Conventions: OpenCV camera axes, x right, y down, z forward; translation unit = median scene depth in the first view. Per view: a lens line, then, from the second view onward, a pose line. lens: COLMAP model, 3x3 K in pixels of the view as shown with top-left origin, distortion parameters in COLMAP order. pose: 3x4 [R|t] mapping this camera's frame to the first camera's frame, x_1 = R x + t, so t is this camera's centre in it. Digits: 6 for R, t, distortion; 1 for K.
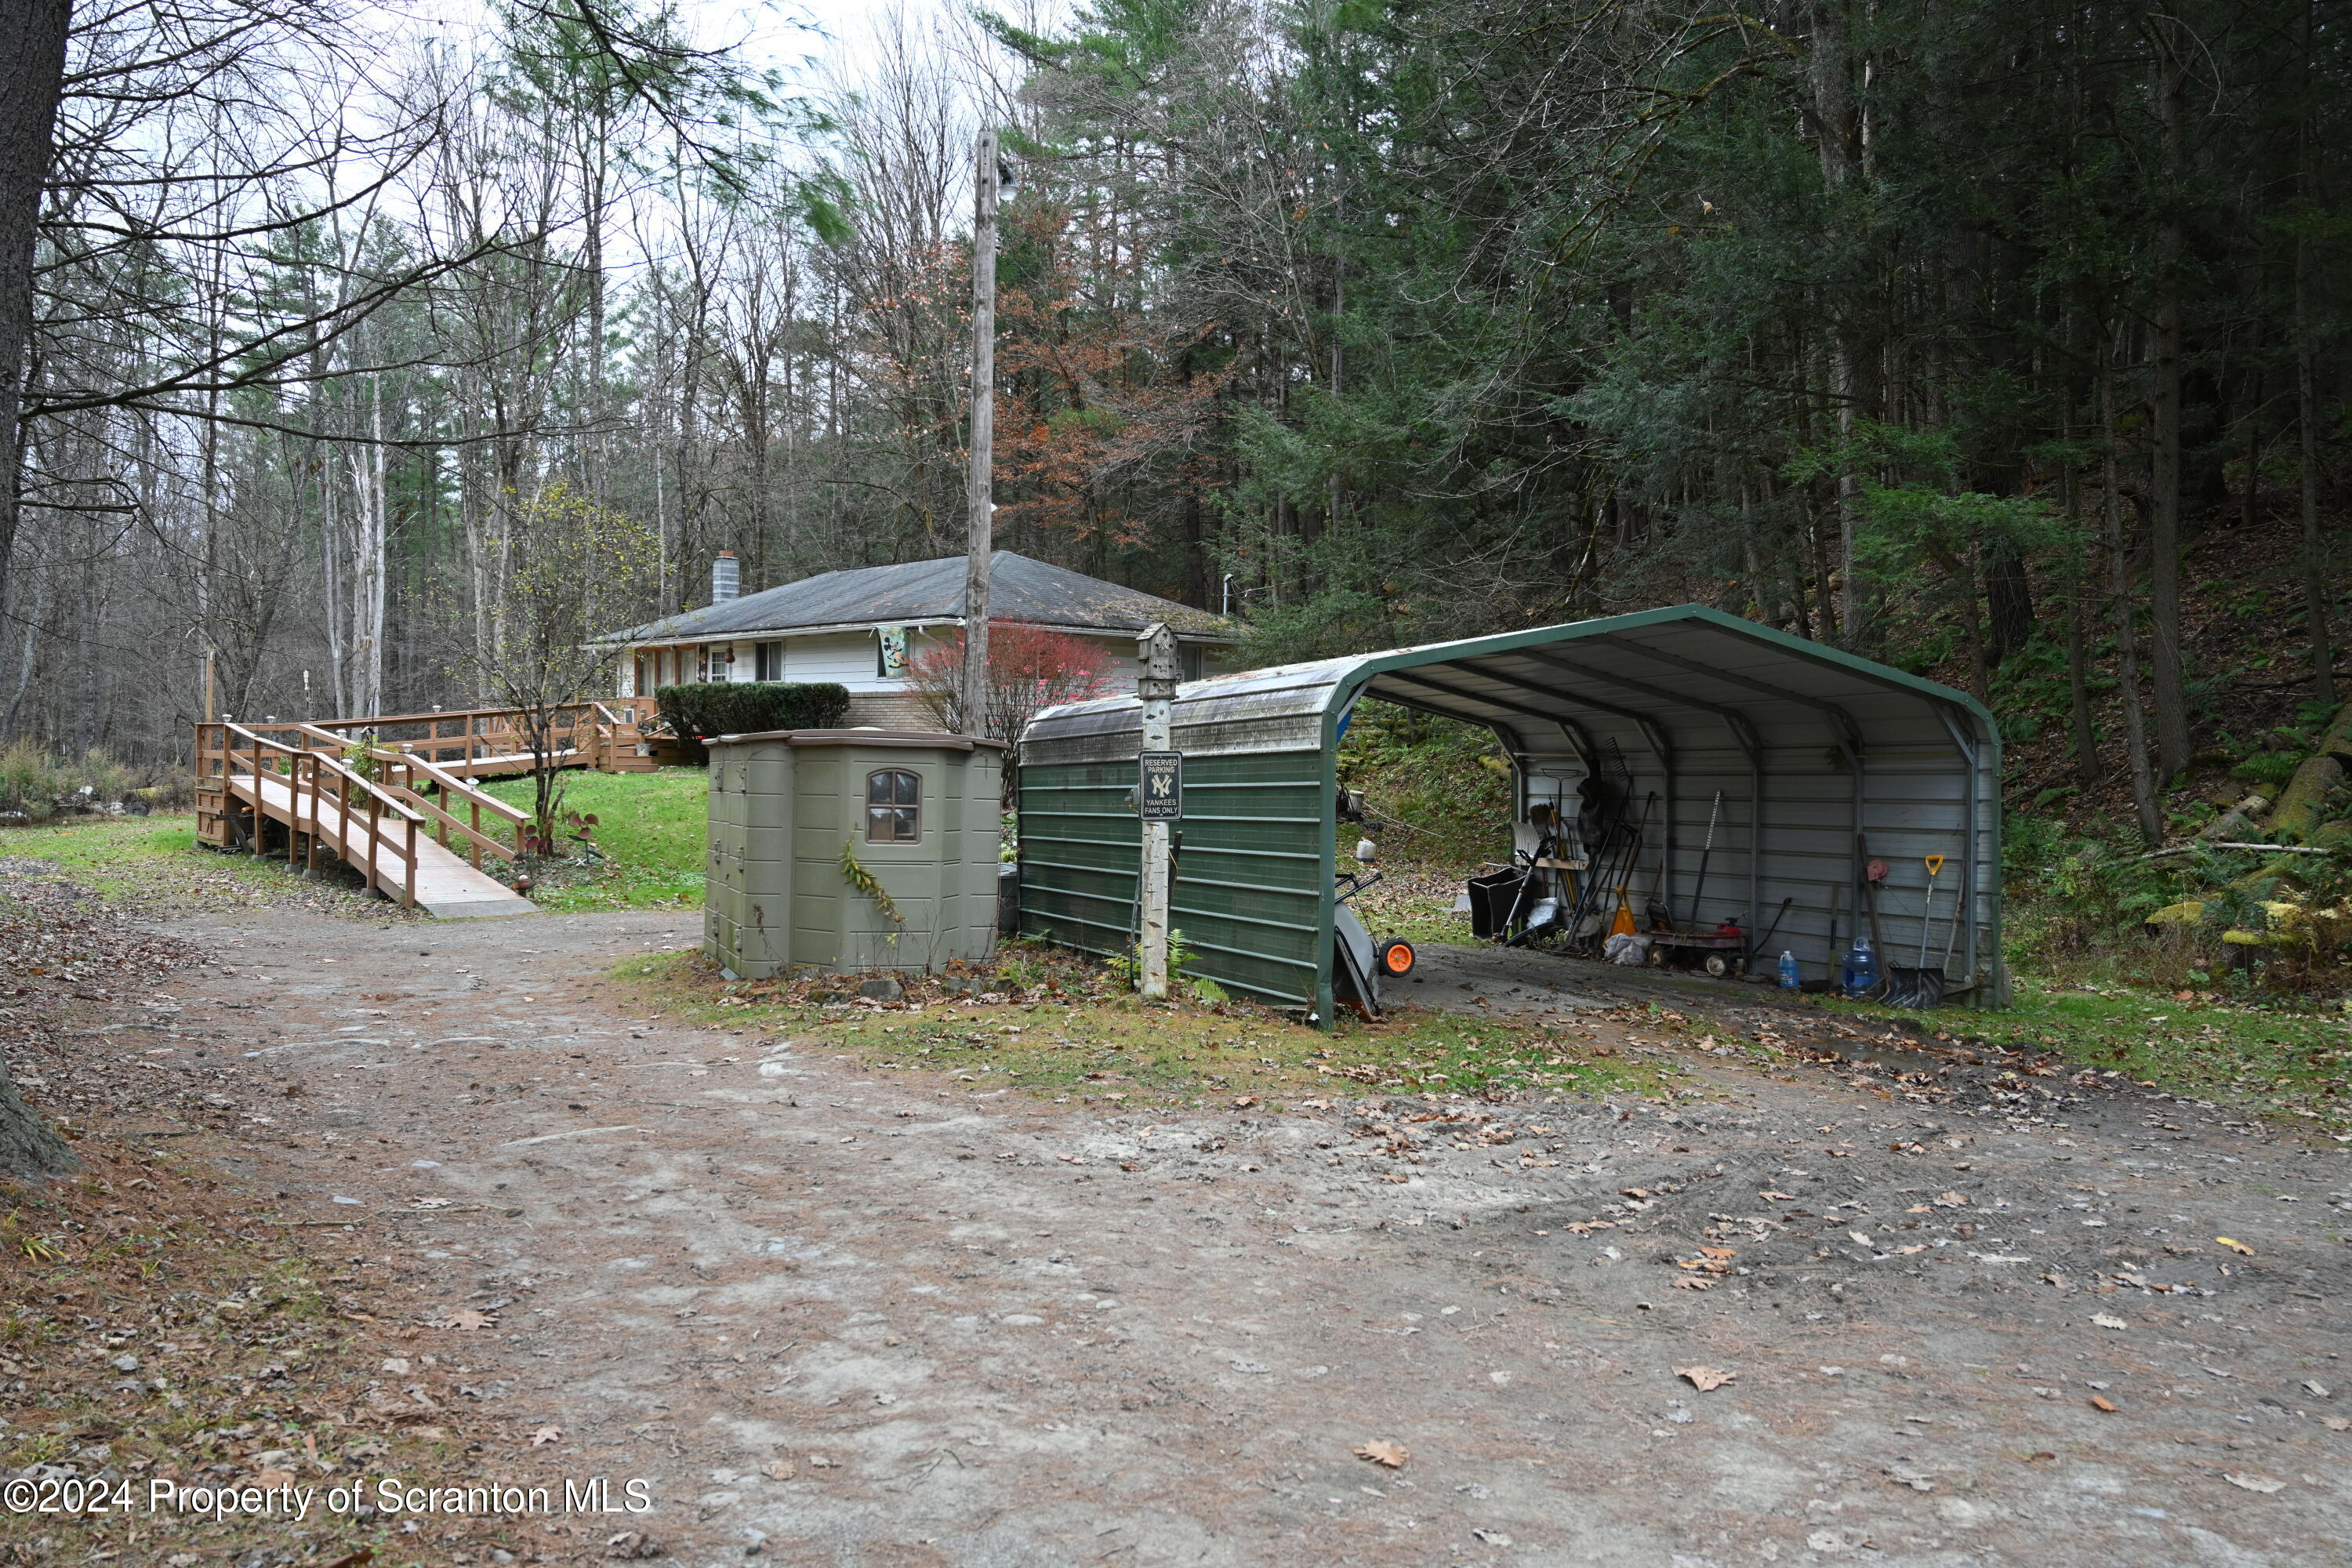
lens RADIAL K [[1831.6, 0, 1176.0], [0, 1831.6, 784.0], [0, 0, 1]] dist [-0.005170, -0.011015]
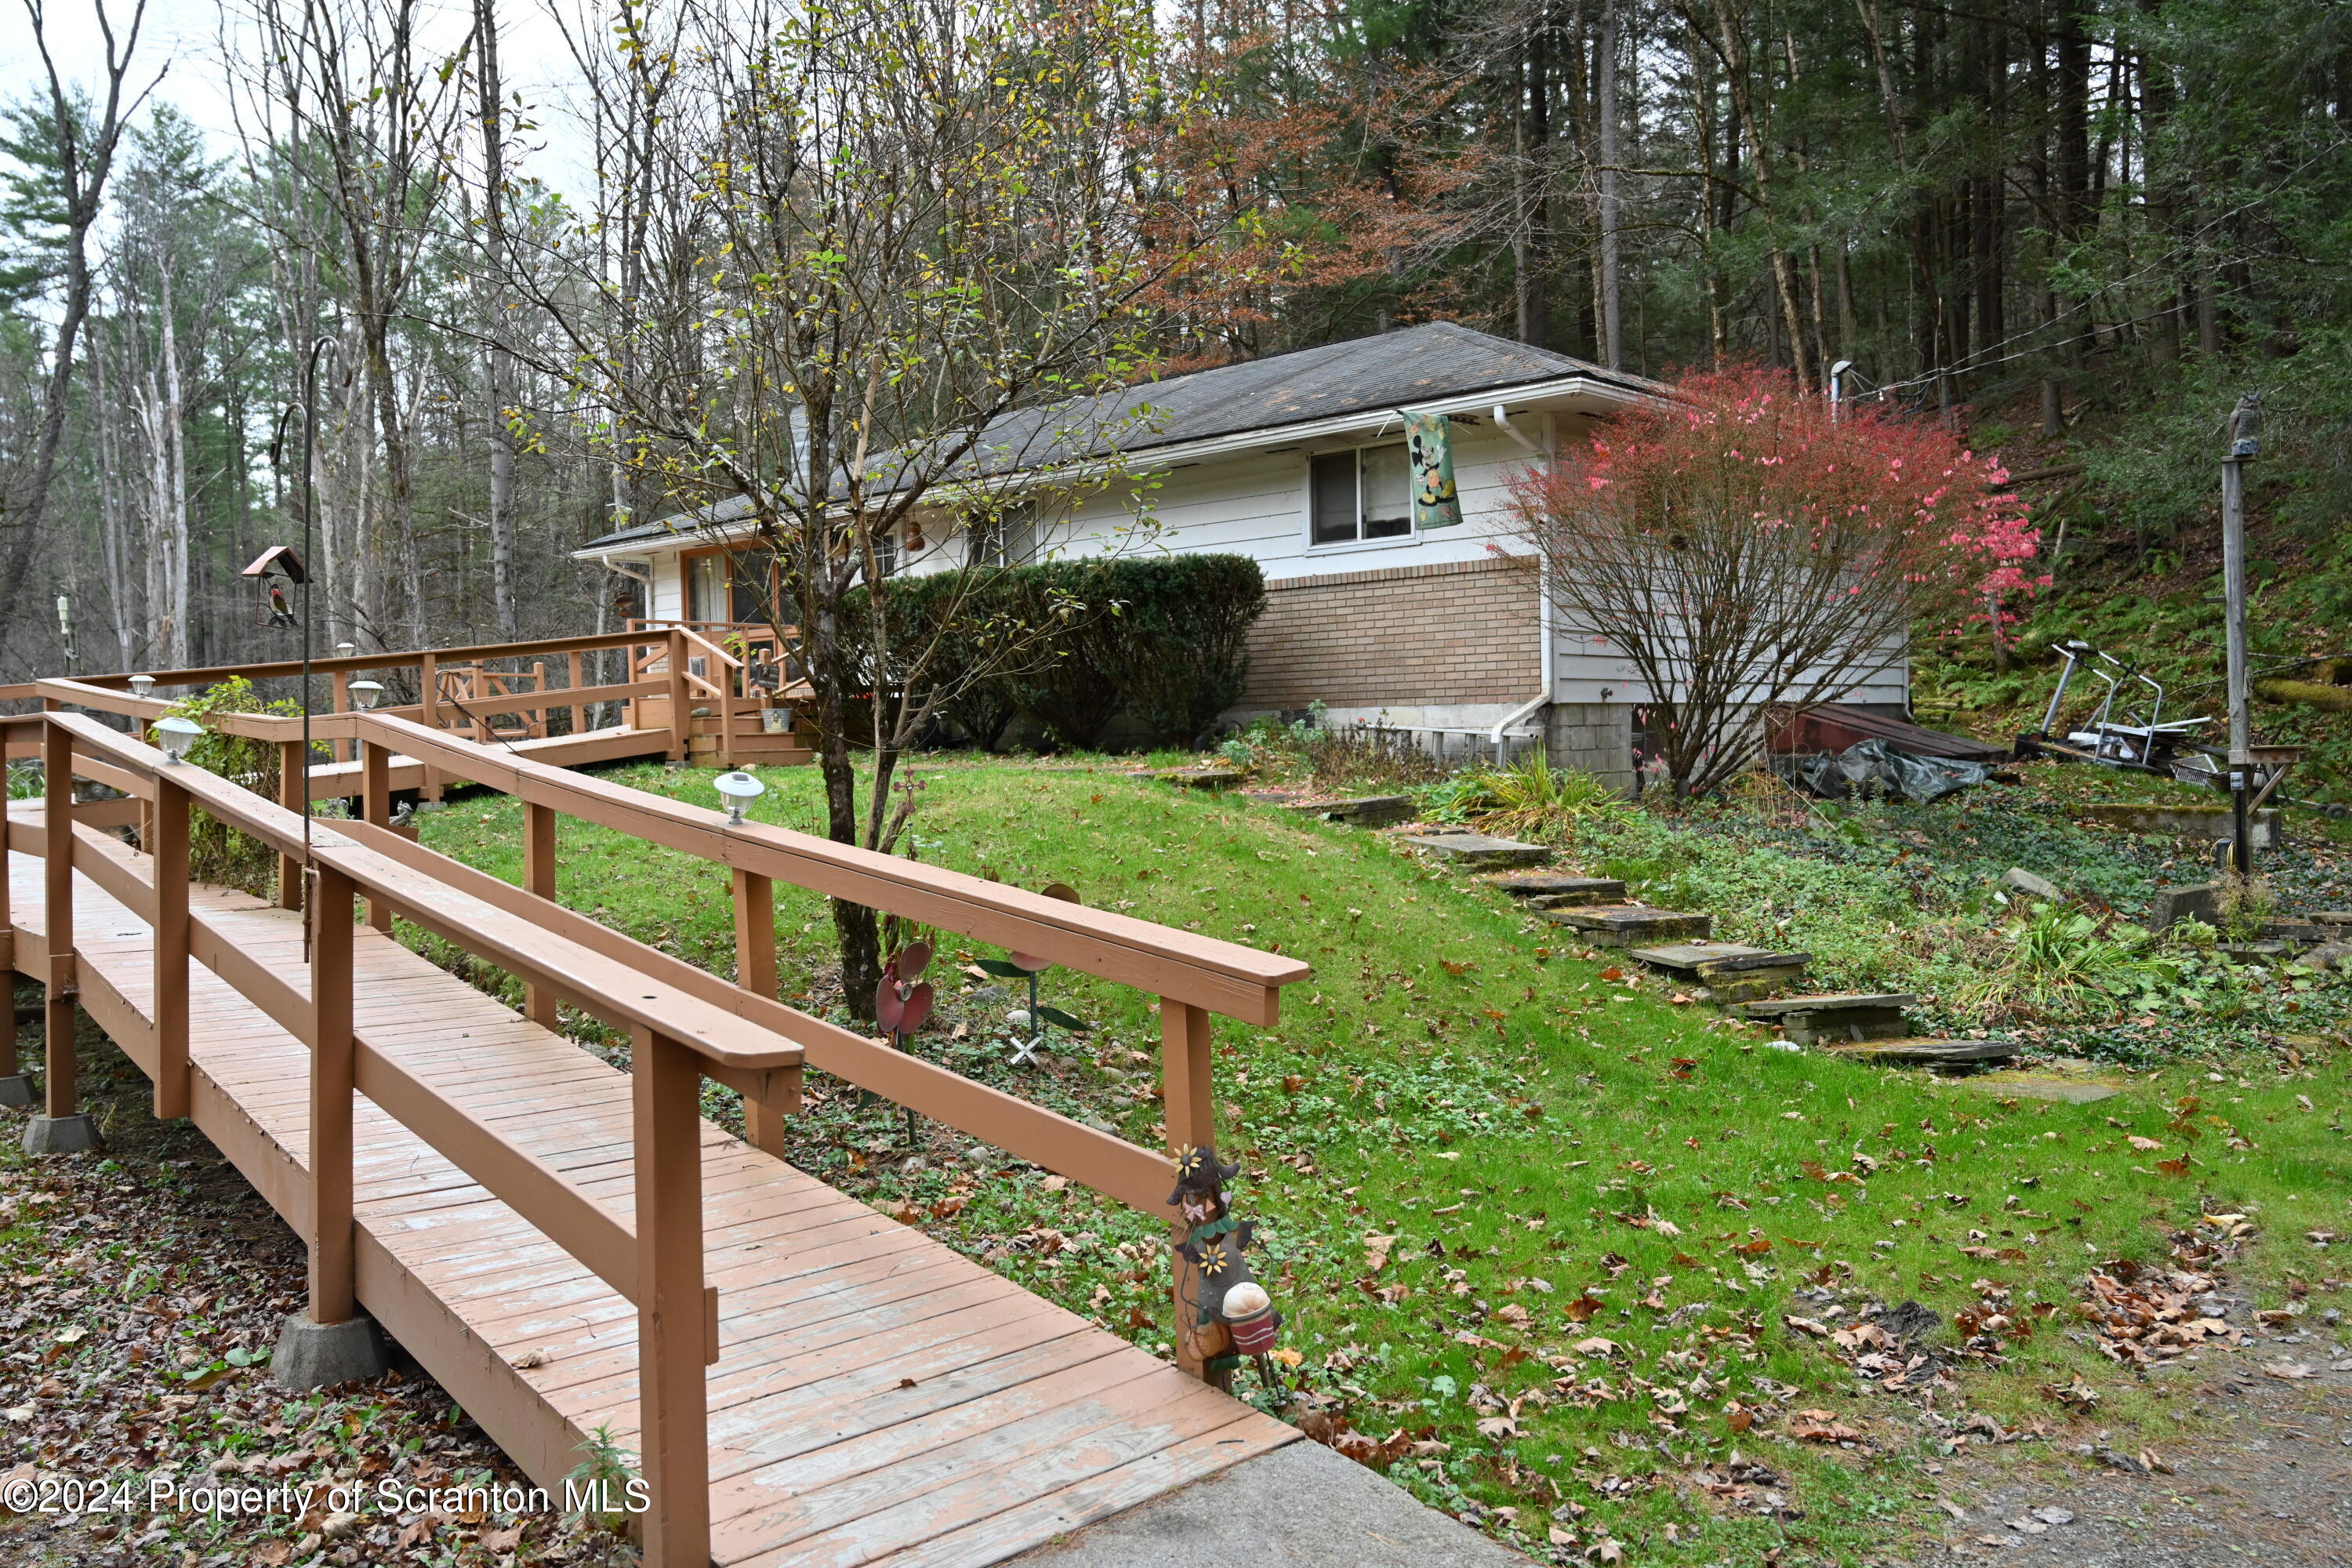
lens RADIAL K [[1831.6, 0, 1176.0], [0, 1831.6, 784.0], [0, 0, 1]] dist [-0.005170, -0.011015]
pose [[0.995340, -0.037602, 0.088795, -0.227106], [0.037201, 0.999289, 0.006167, -0.000532], [-0.088963, -0.002835, 0.996031, 0.494238]]
